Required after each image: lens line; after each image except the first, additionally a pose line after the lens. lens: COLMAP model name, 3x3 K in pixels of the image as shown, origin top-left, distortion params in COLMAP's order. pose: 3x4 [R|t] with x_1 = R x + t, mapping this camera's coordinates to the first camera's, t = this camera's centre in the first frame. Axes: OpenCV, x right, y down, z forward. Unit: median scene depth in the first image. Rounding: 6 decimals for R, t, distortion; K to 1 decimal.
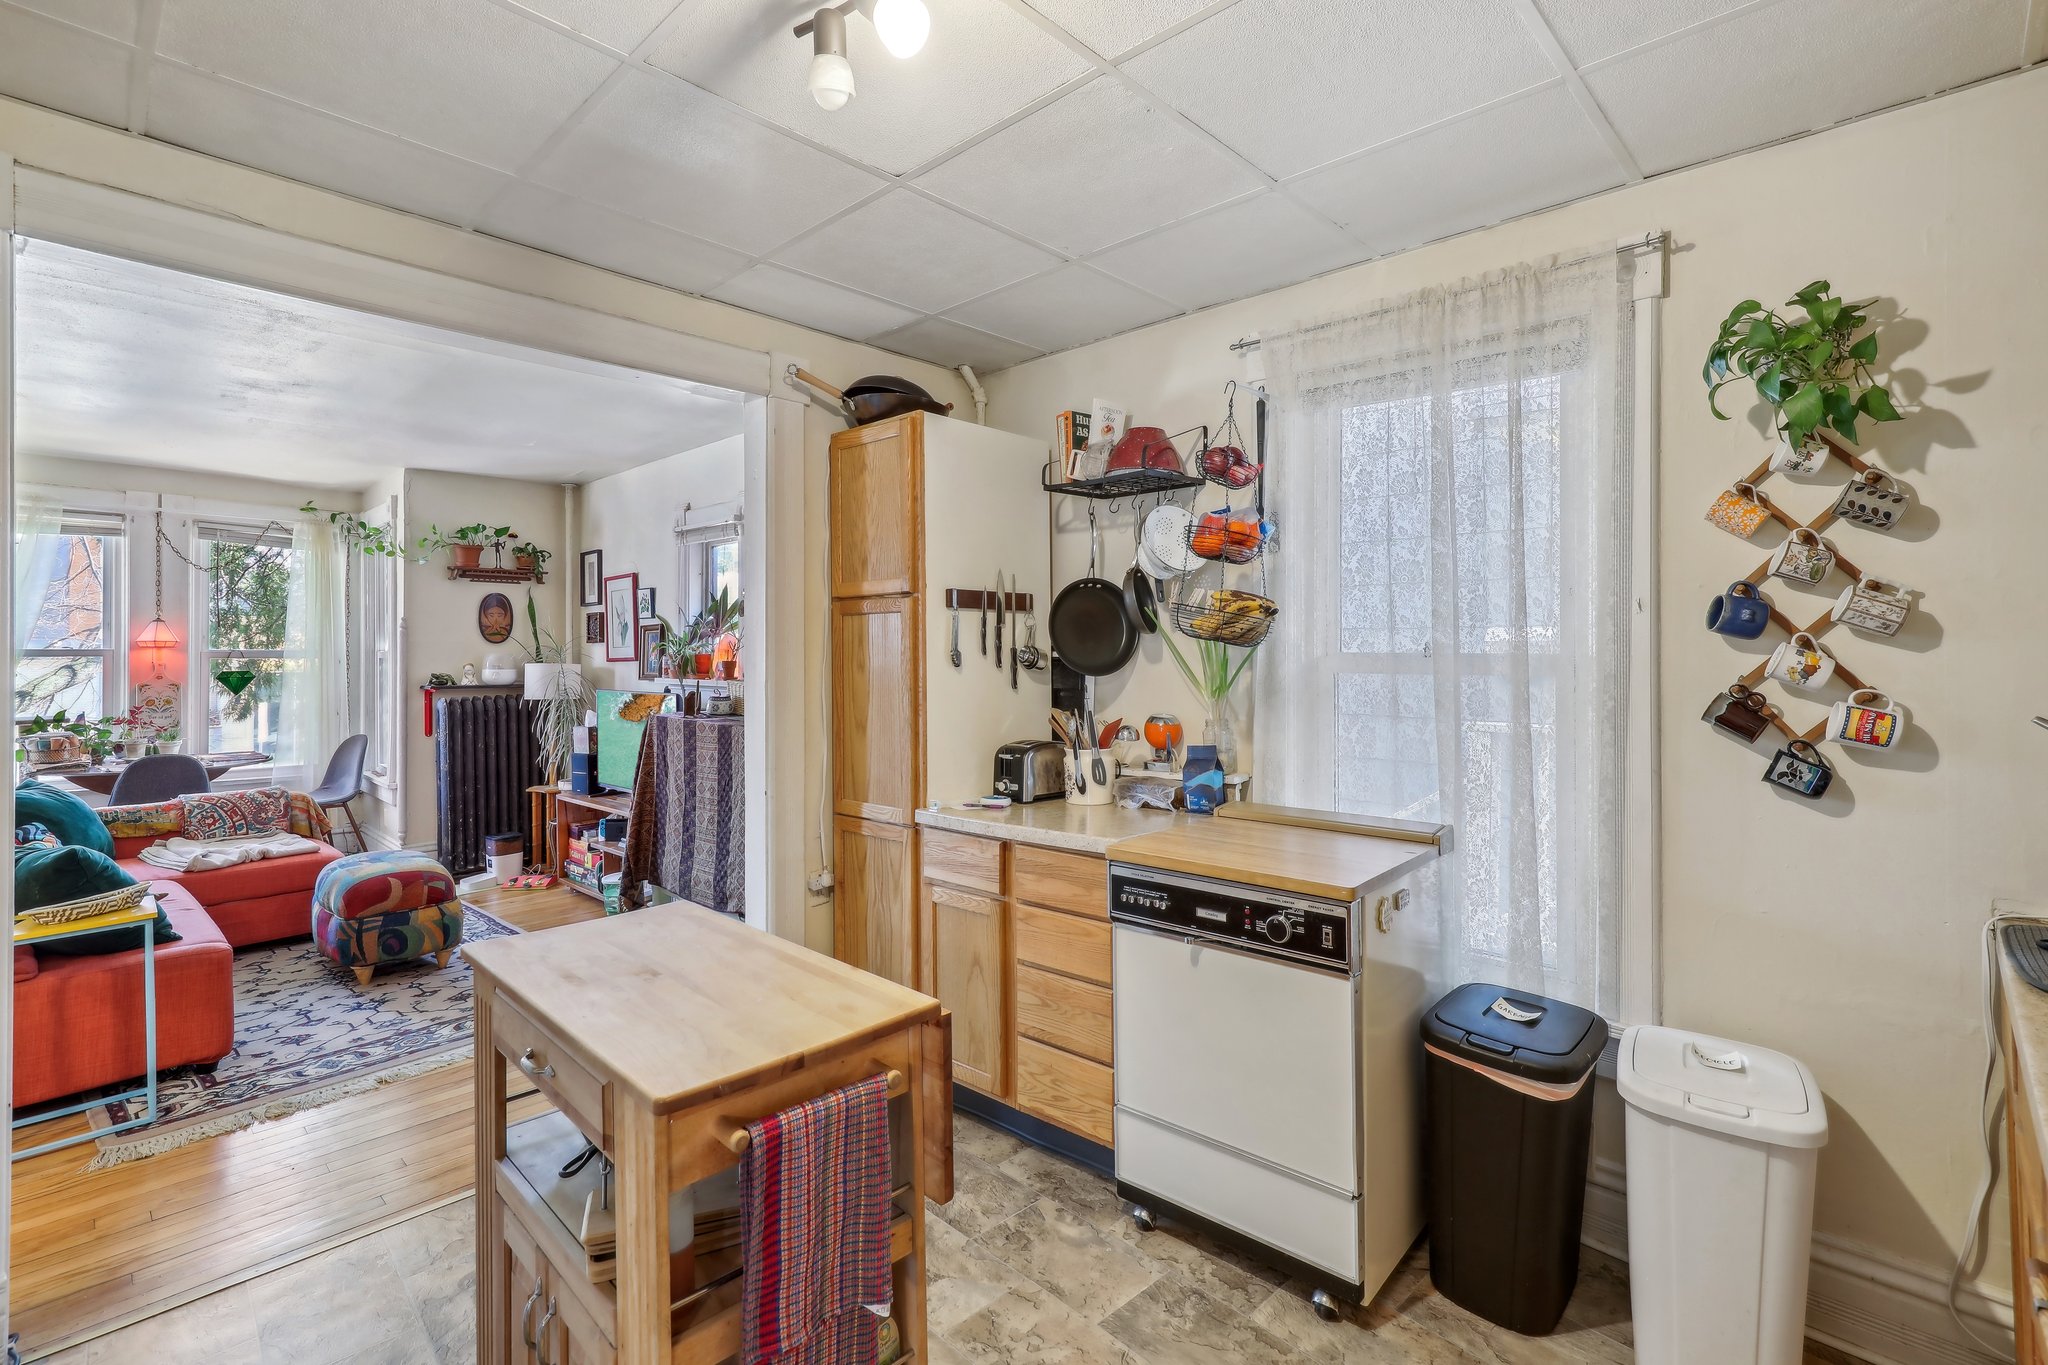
lens RADIAL K [[951.1, 0, 1031.9], [0, 951.1, 652.9], [0, 0, 1]] dist [0.005669, -0.000470]
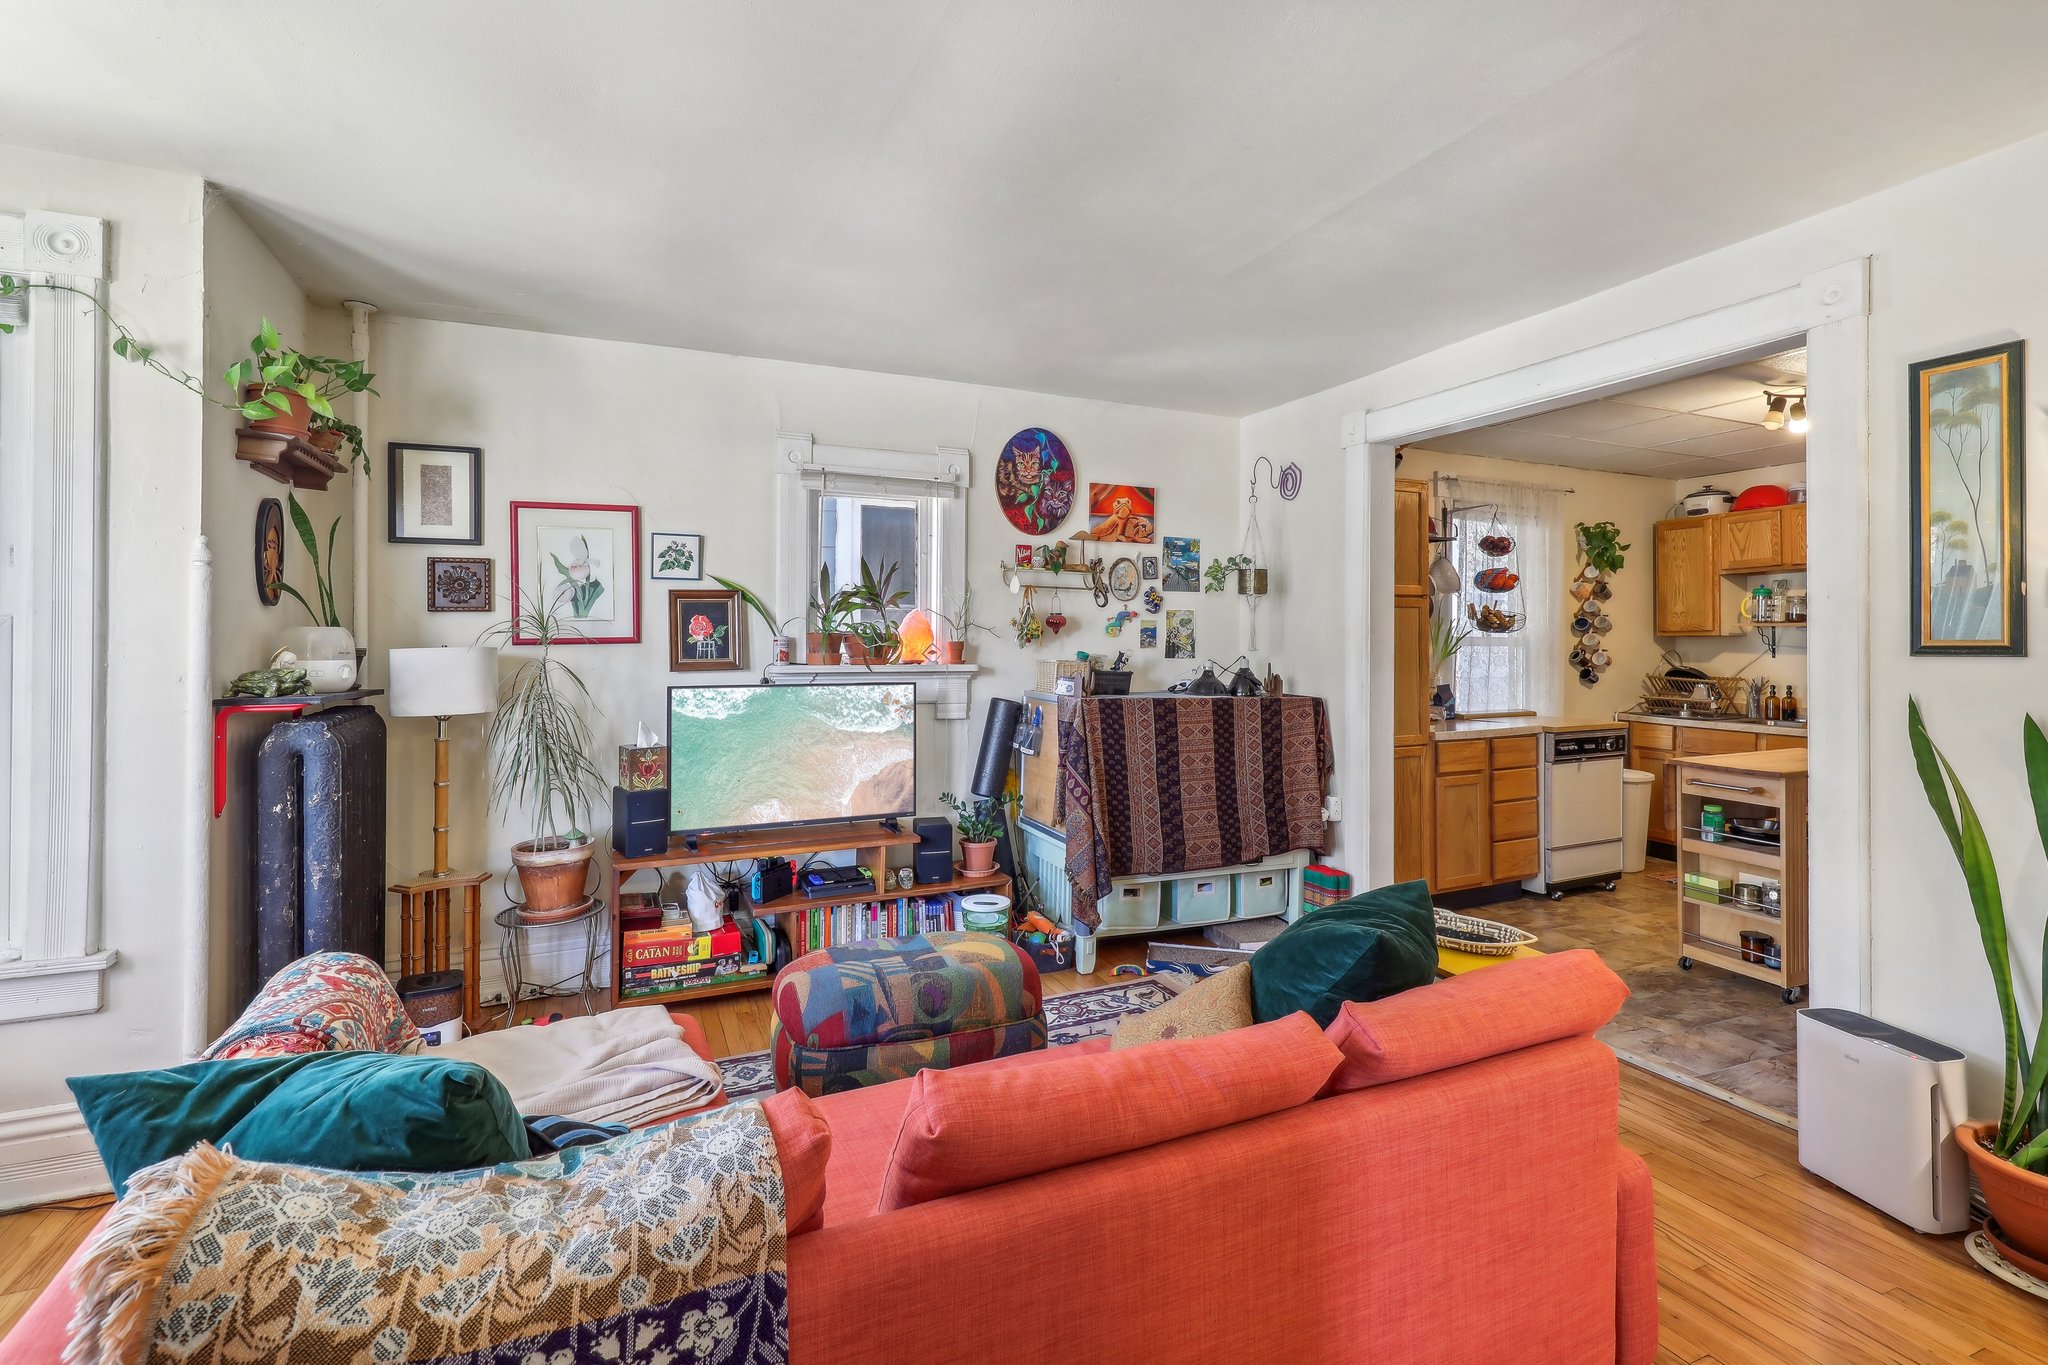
lens RADIAL K [[946.4, 0, 1035.9], [0, 946.4, 635.7], [0, 0, 1]] dist [0.010654, -0.000485]
pose [[0.374931, 0.008164, 0.927017, -1.487687], [-0.002022, 0.999966, -0.007988, 0.013822], [-0.927051, 0.001121, 0.374934, 0.822330]]
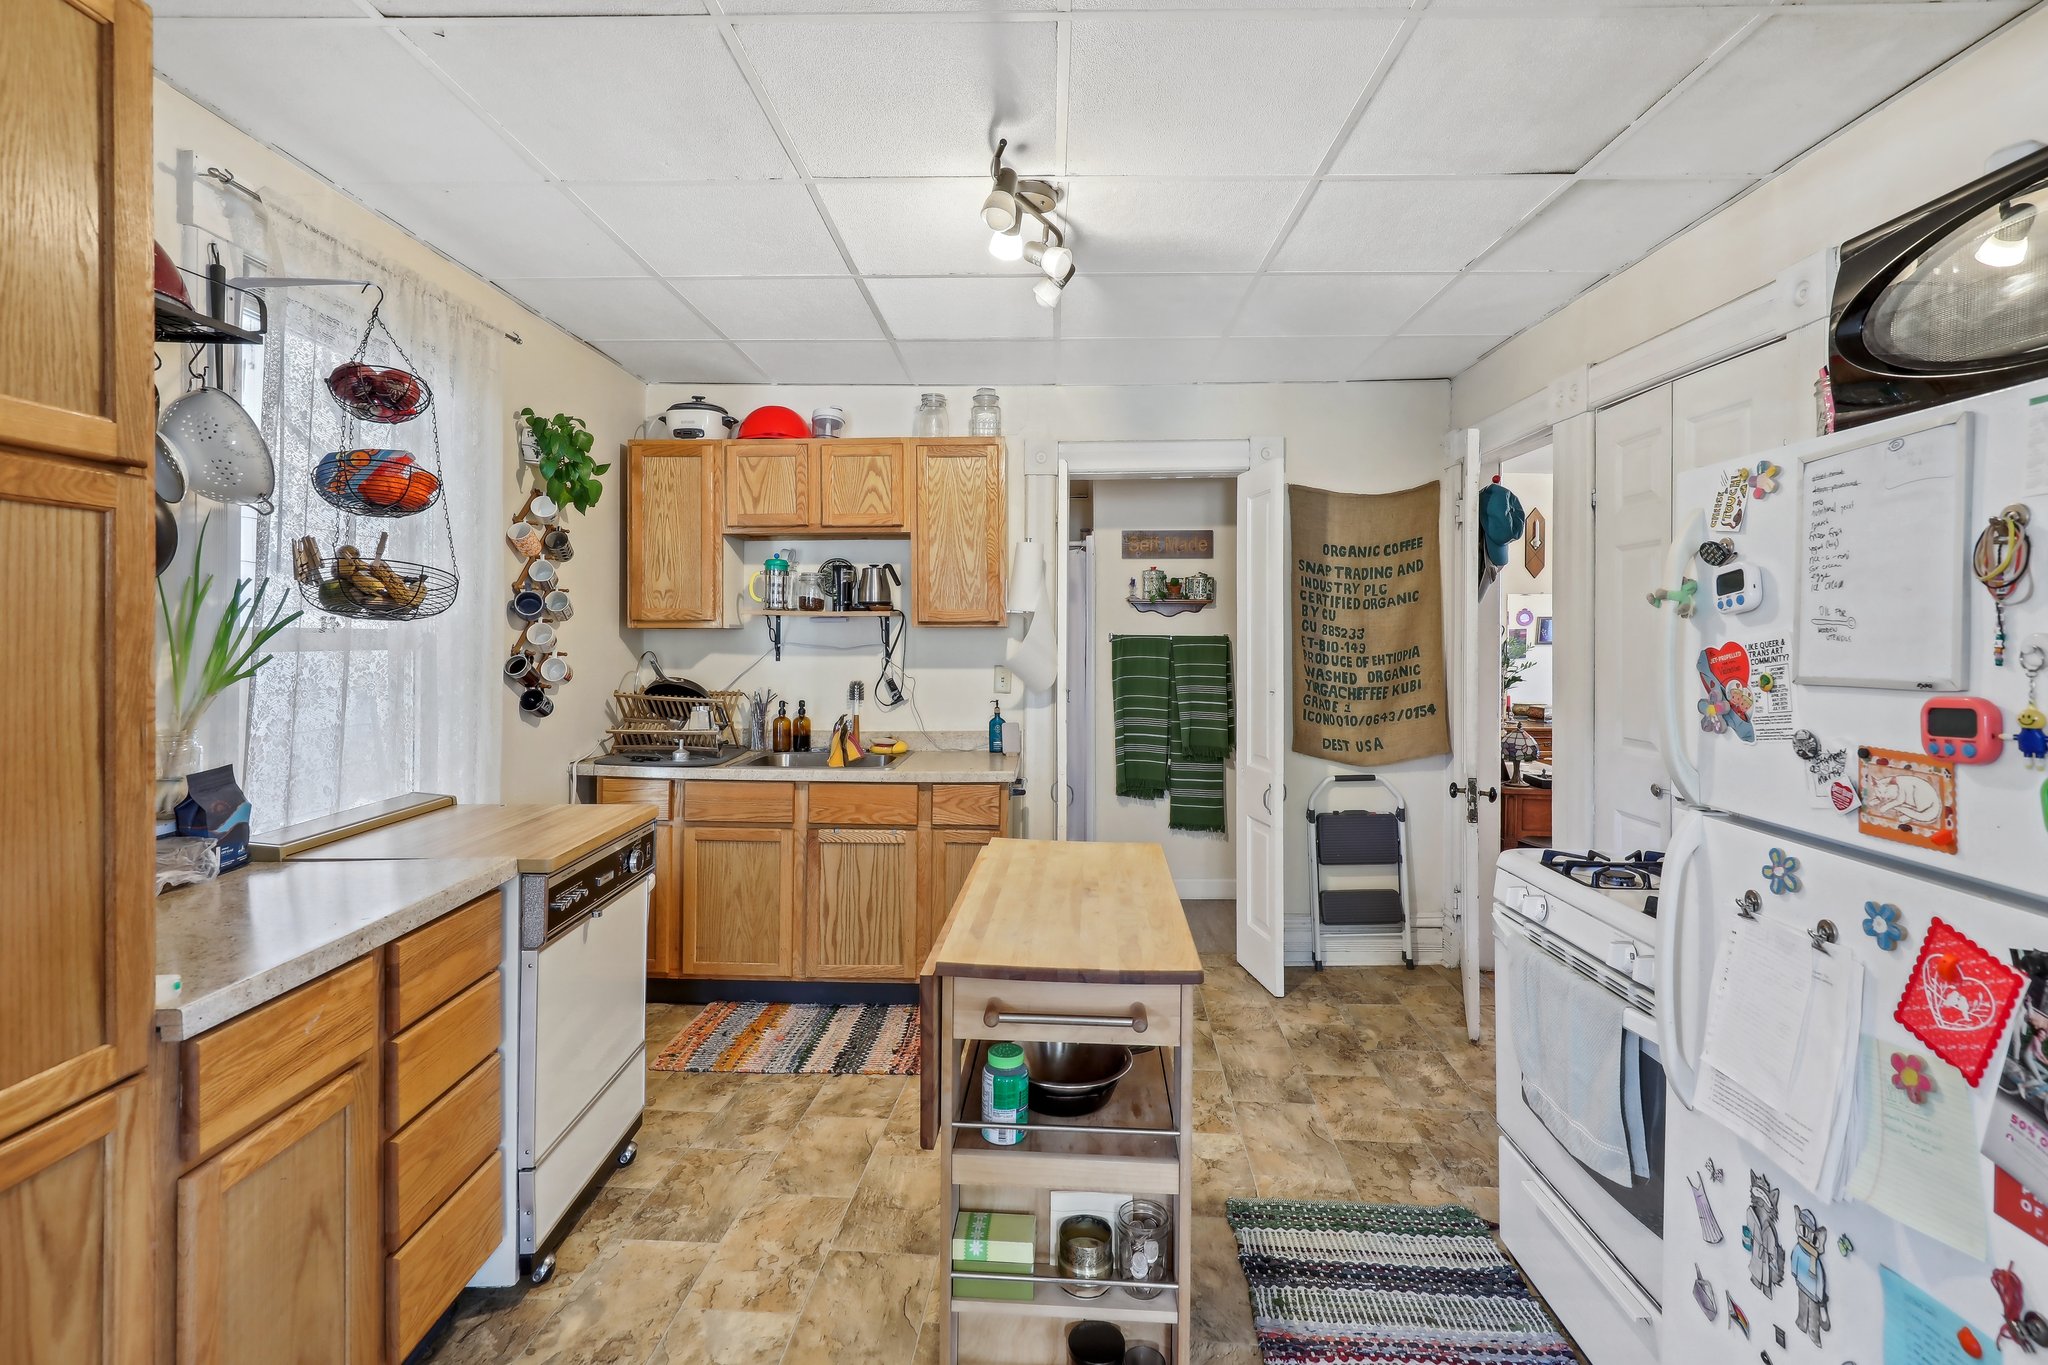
lens RADIAL K [[957.9, 0, 1019.1], [0, 957.9, 638.5], [0, 0, 1]] dist [0.002179, -0.000321]
pose [[-0.664250, -0.005965, 0.747487, -0.531905], [-0.004019, 0.999982, 0.004409, 0.003114], [-0.747500, -0.000075, -0.664262, 0.804906]]
